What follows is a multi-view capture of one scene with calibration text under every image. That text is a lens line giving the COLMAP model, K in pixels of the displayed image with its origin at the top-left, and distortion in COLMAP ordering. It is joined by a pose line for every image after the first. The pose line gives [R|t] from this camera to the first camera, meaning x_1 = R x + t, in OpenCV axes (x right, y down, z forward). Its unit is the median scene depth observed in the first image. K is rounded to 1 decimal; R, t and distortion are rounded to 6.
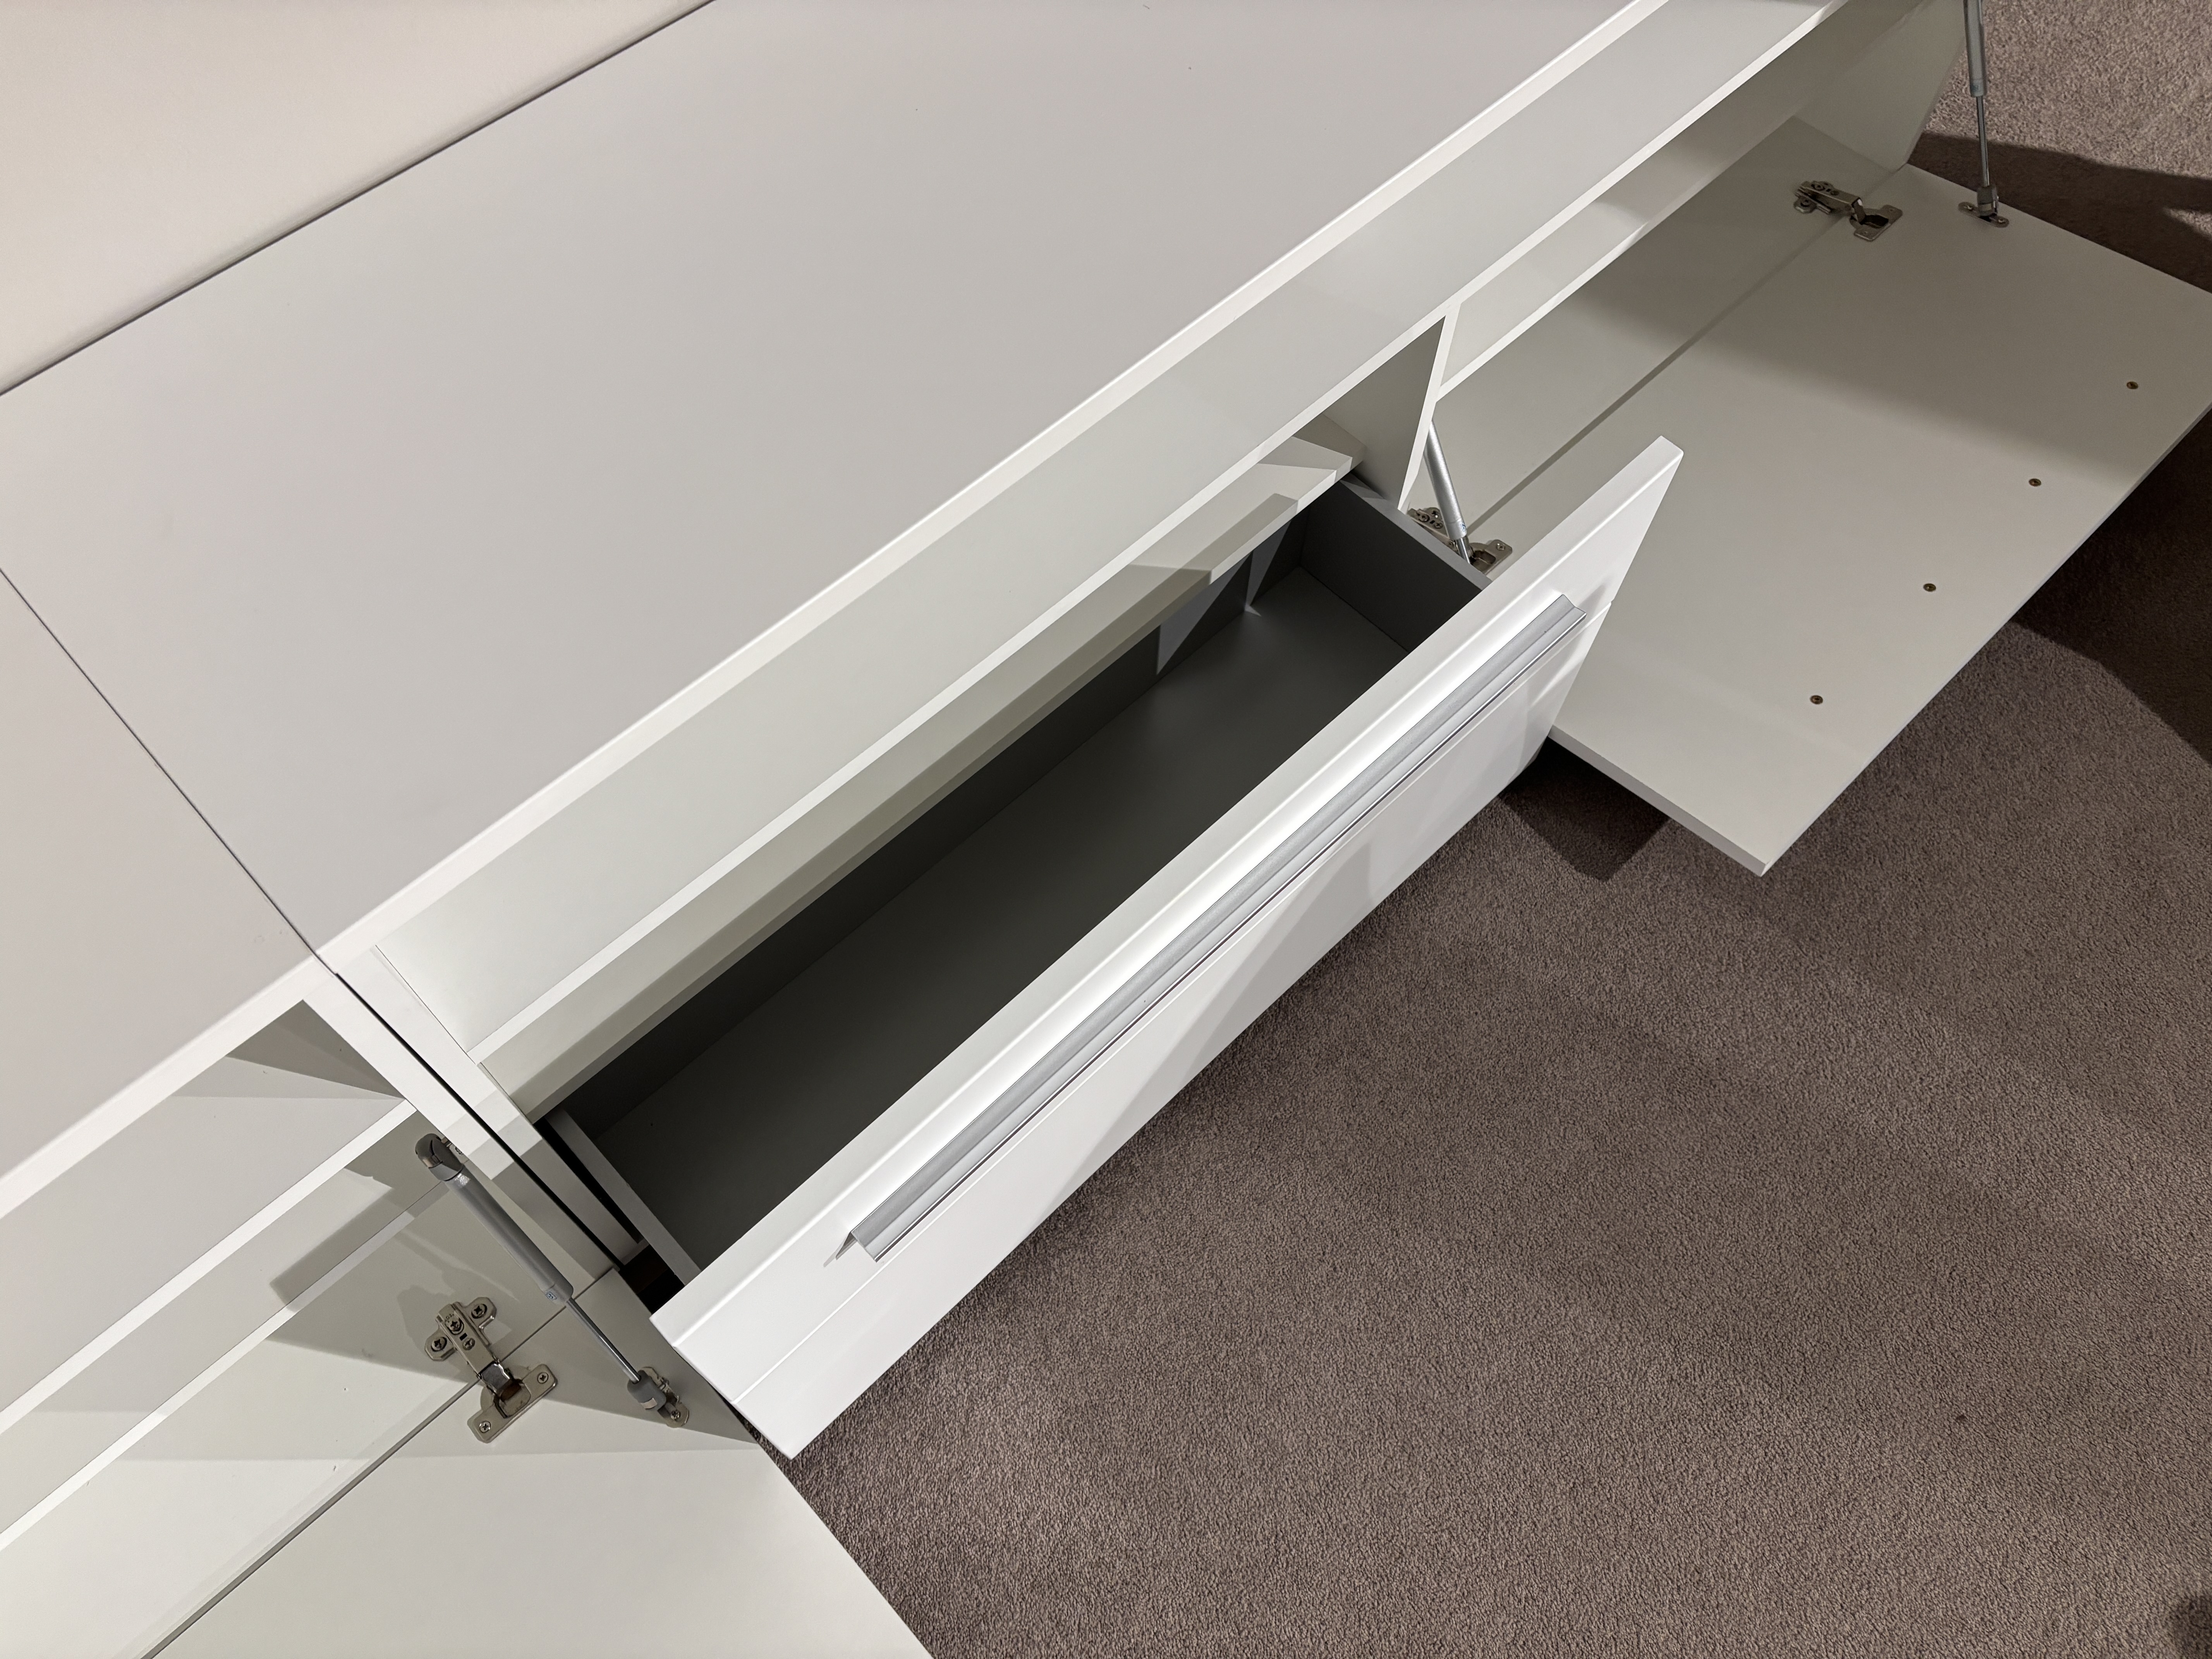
lens RADIAL K [[1713.4, 0, 1106.0], [0, 1713.4, 829.5], [0, 0, 1]] dist [0.001377, -0.004023]
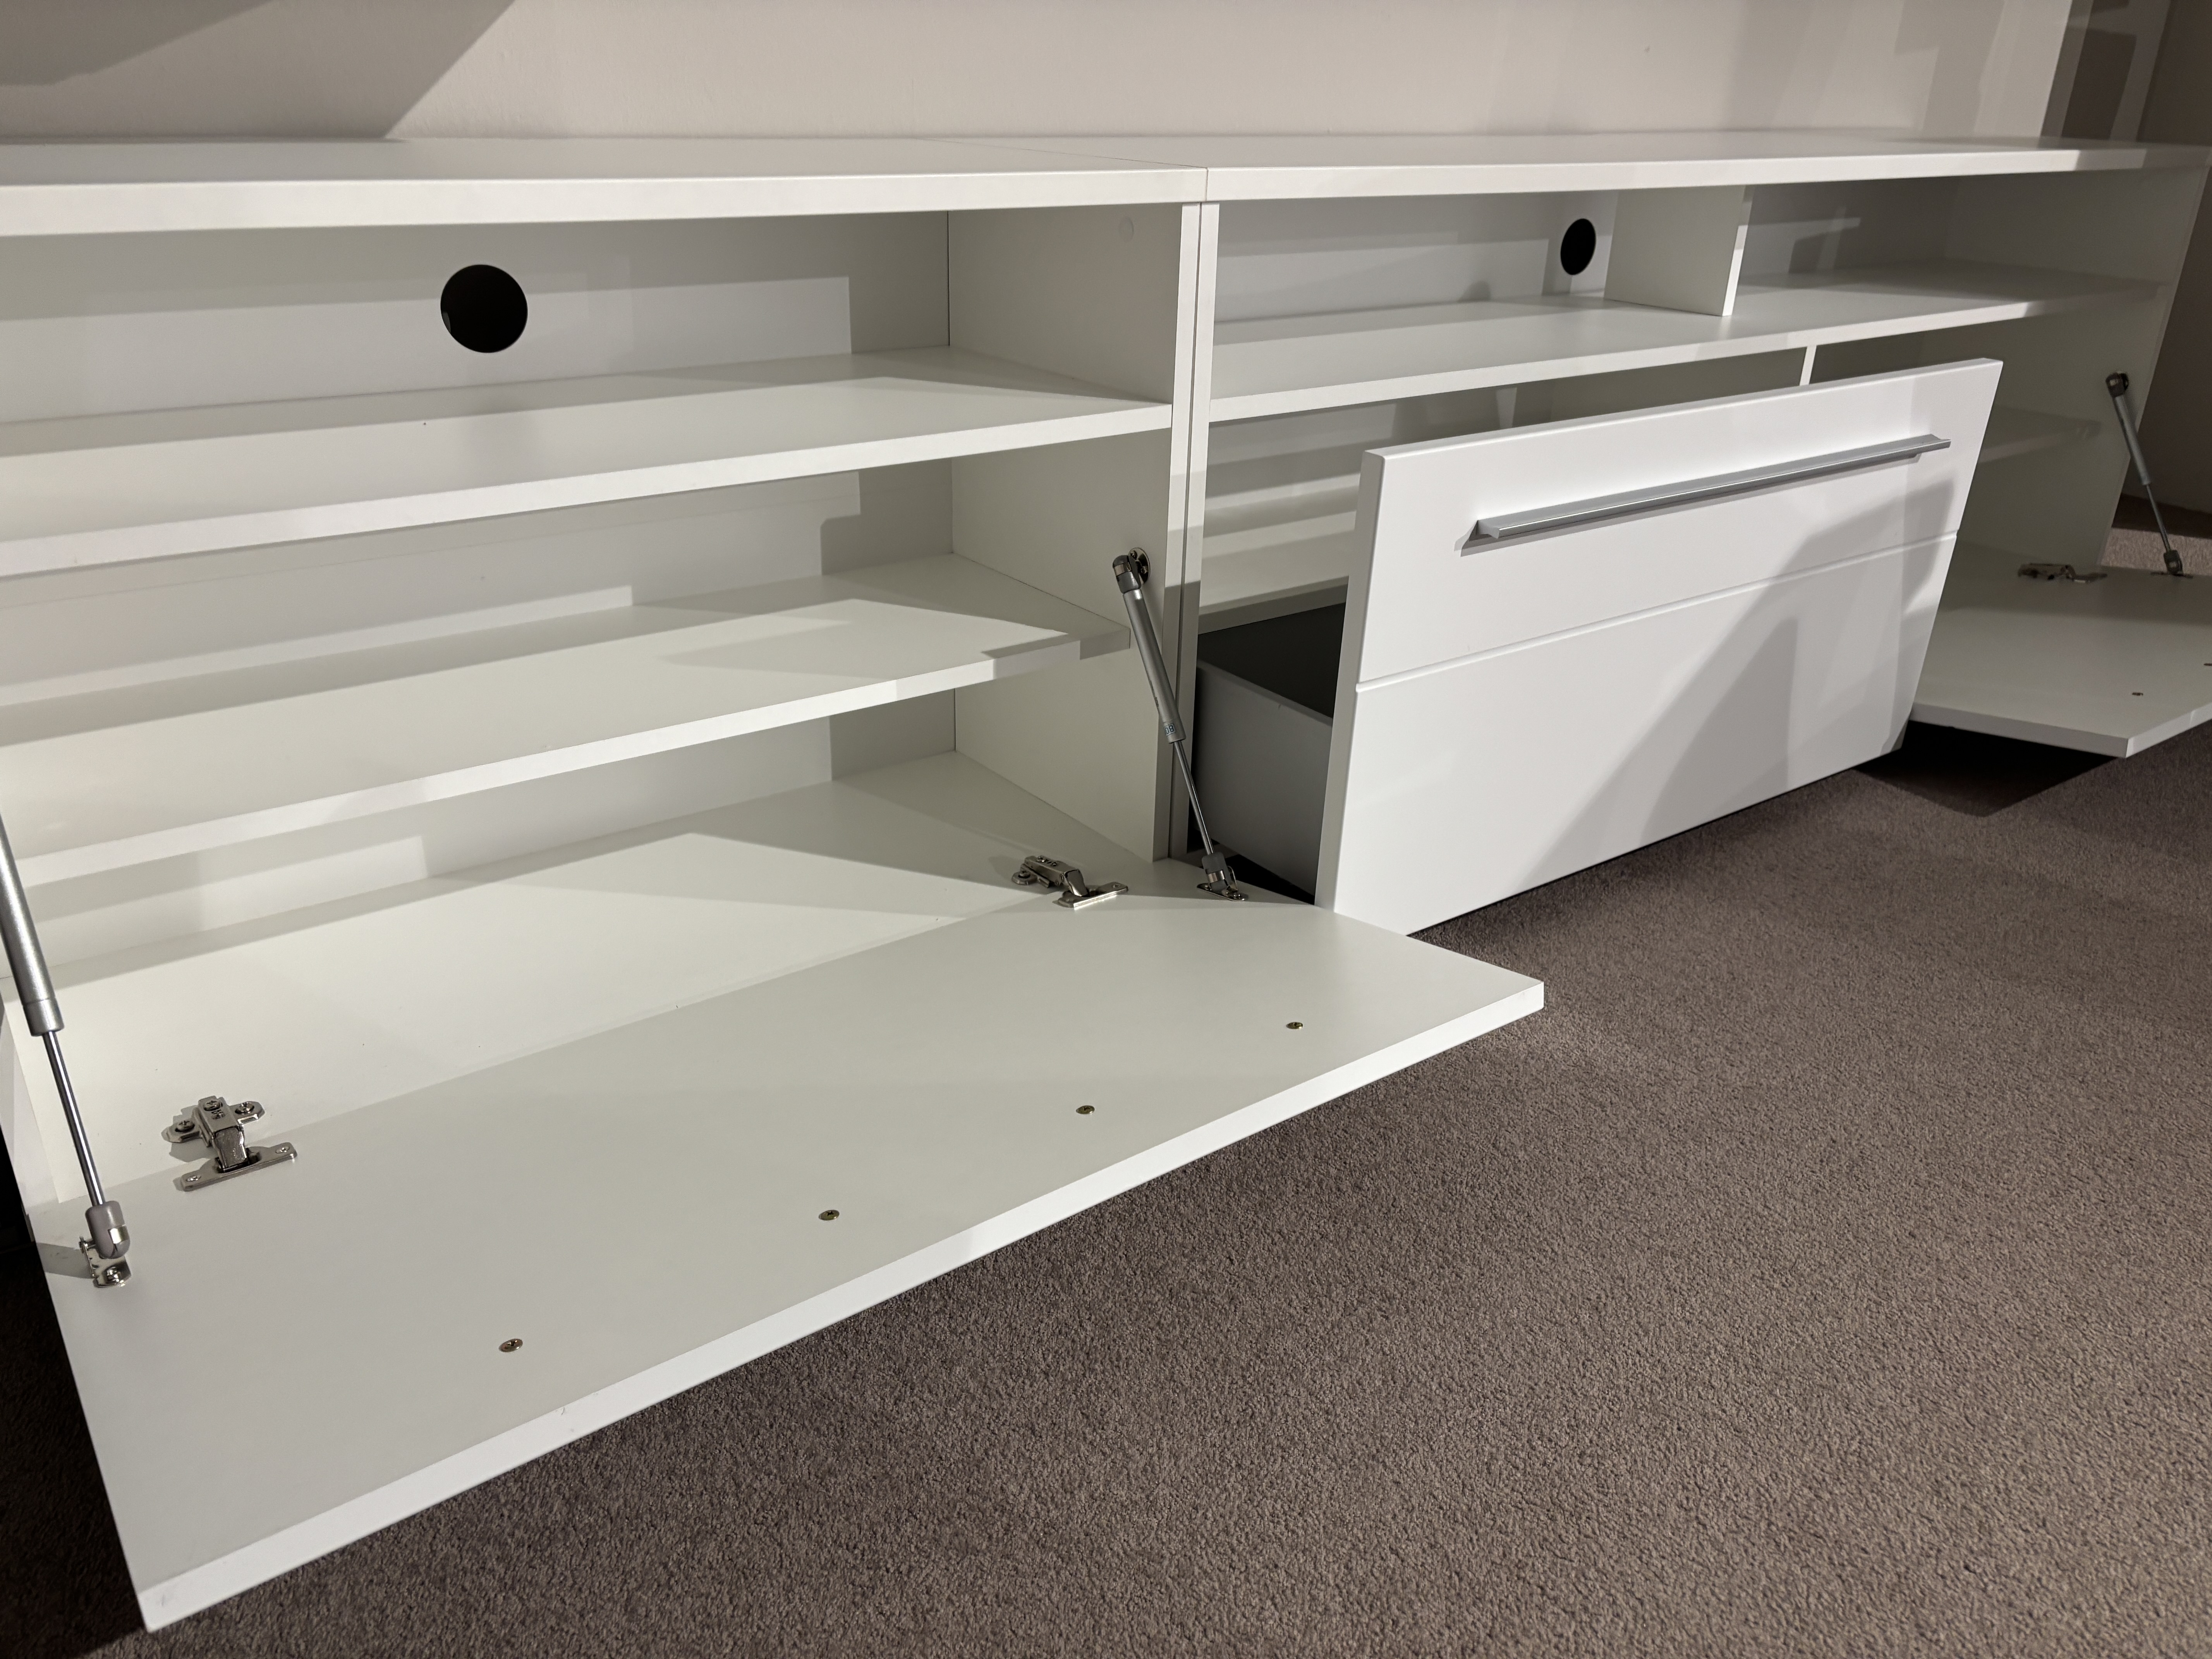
lens RADIAL K [[1688.7, 0, 1127.6], [0, 1688.7, 826.0], [0, 0, 1]] dist [0.061954, -0.072502]
pose [[0.993388, 0.066392, -0.093661, -0.189482], [-0.109514, 0.792806, -0.599554, 0.844152], [0.034449, 0.605847, 0.794835, 0.061129]]
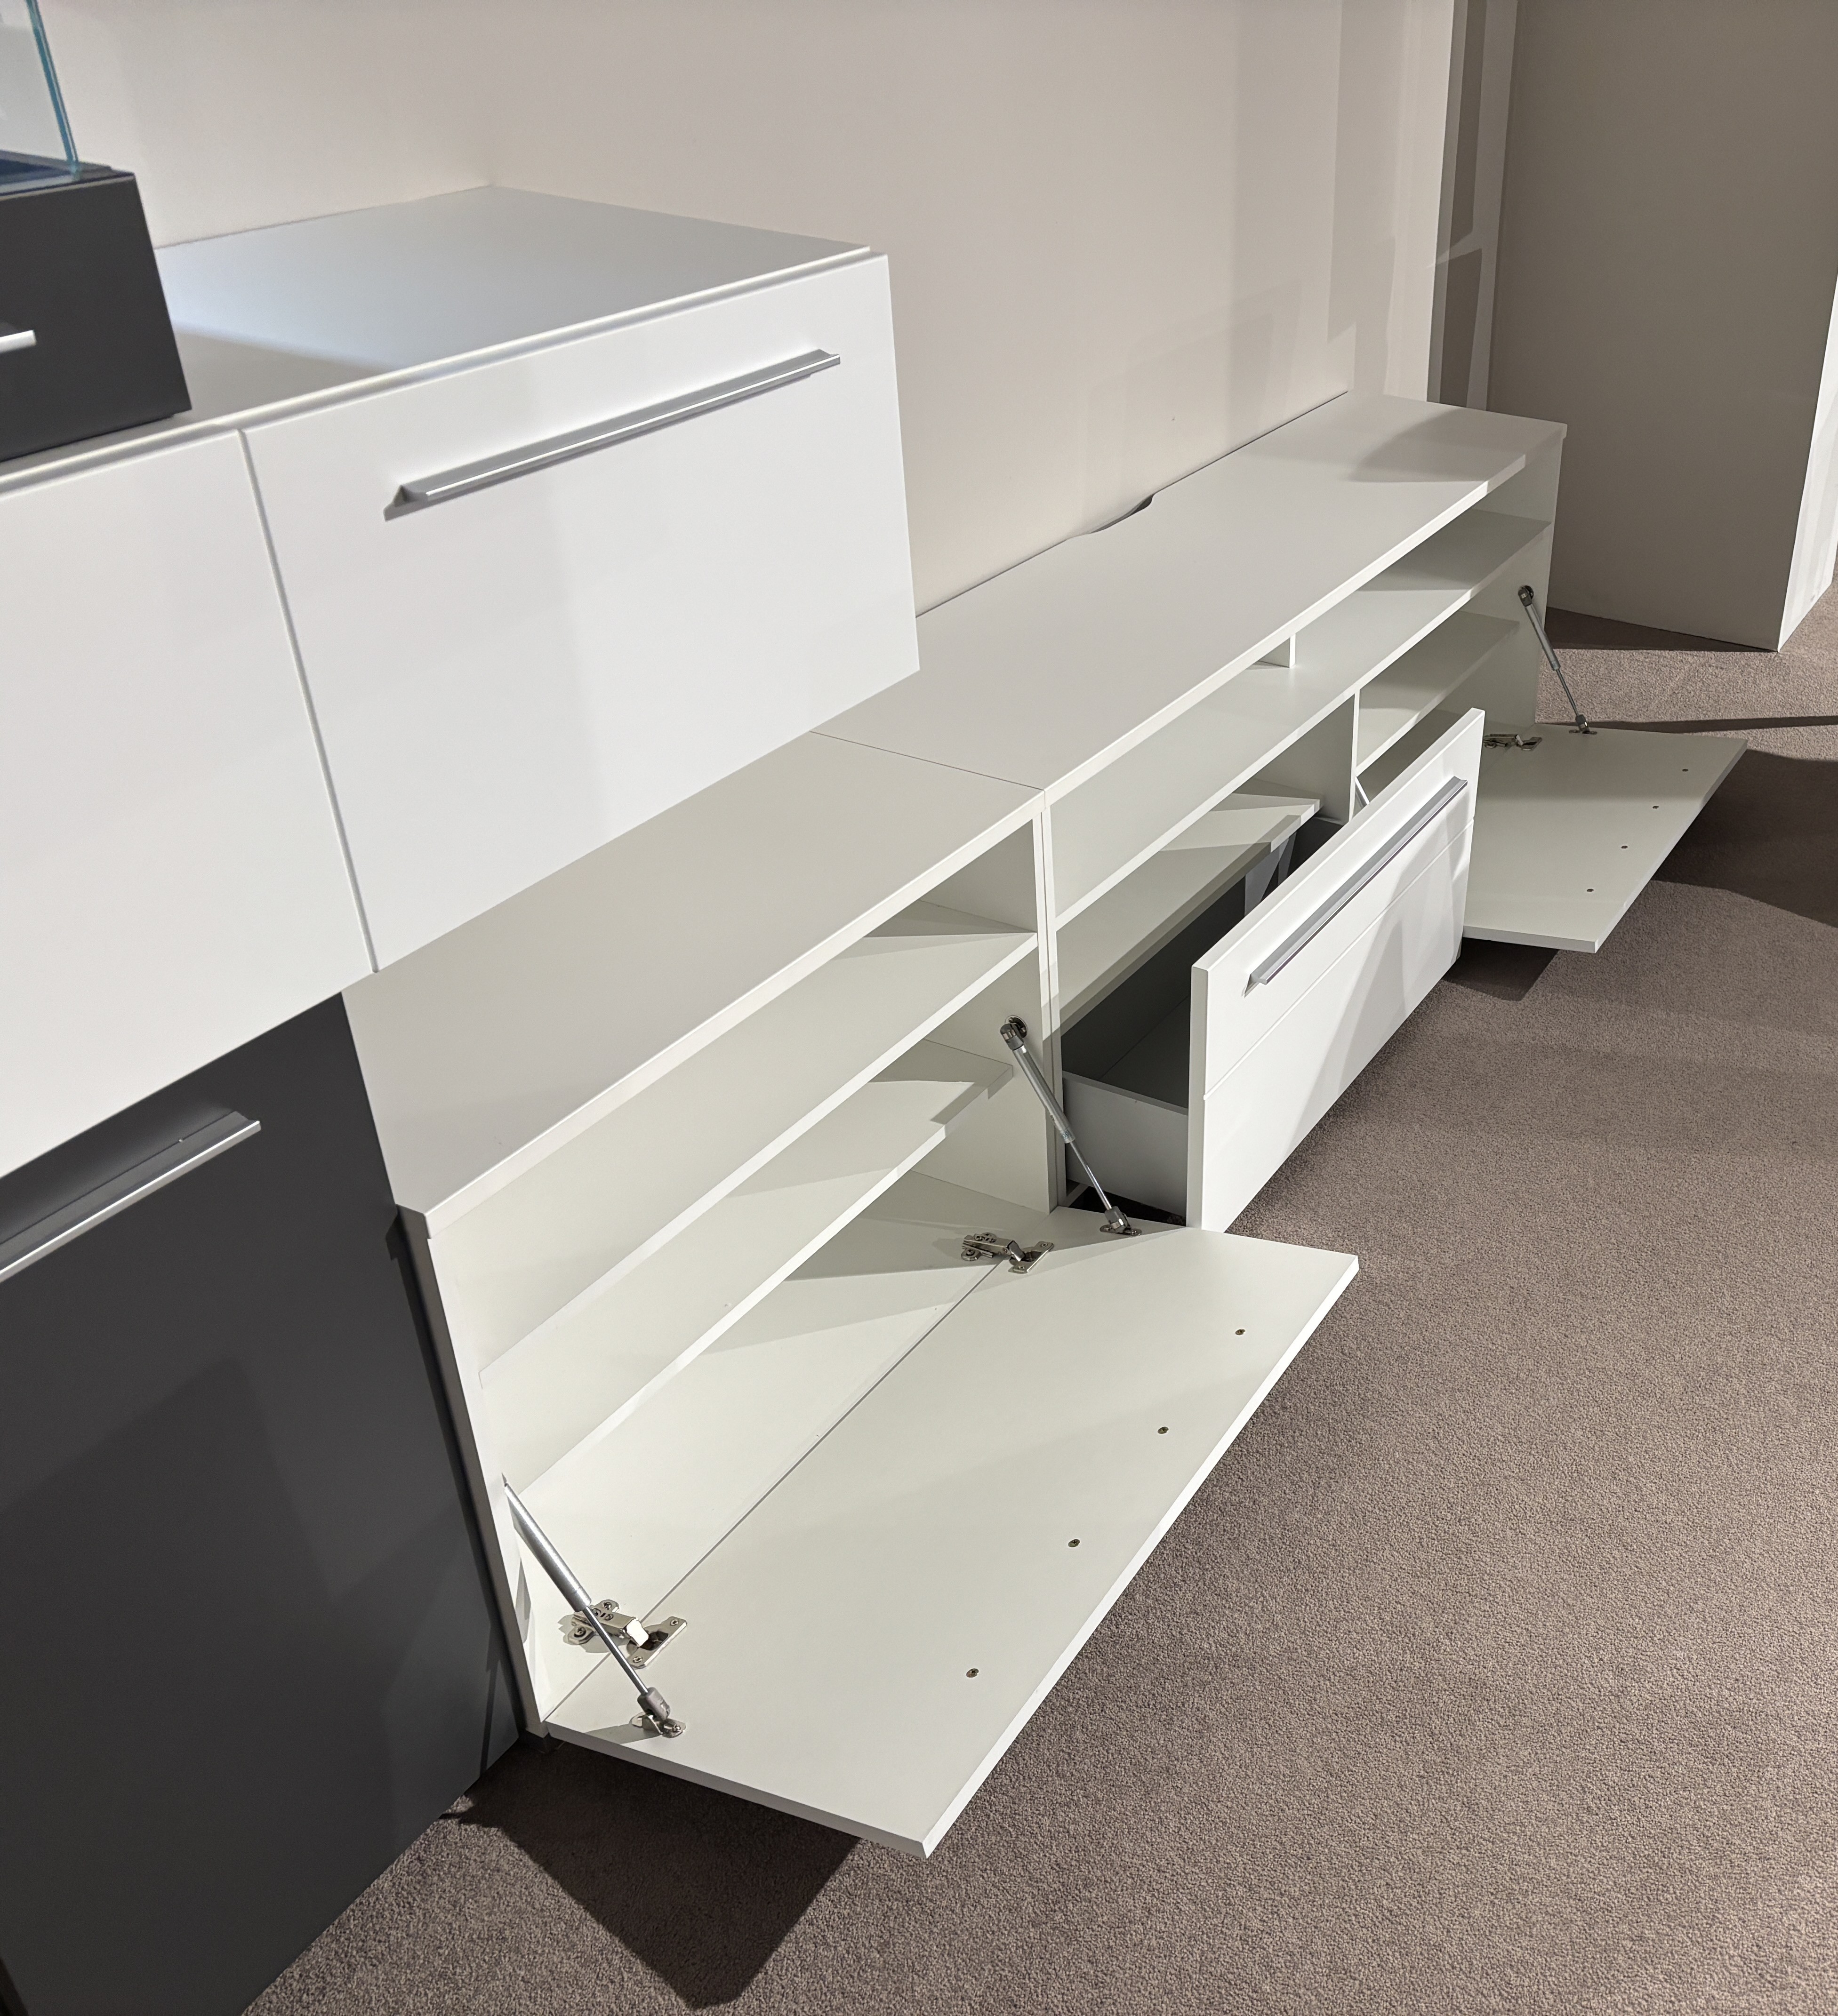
lens RADIAL K [[2017.0, 0, 1391.5], [0, 2017.0, 1006.8], [0, 0, 1]] dist [0.107441, -0.119534]
pose [[0.924155, -0.159346, 0.347198, -0.576813], [0.310201, 0.843463, -0.438571, 0.949407], [-0.222964, 0.513009, 0.828920, -0.712285]]
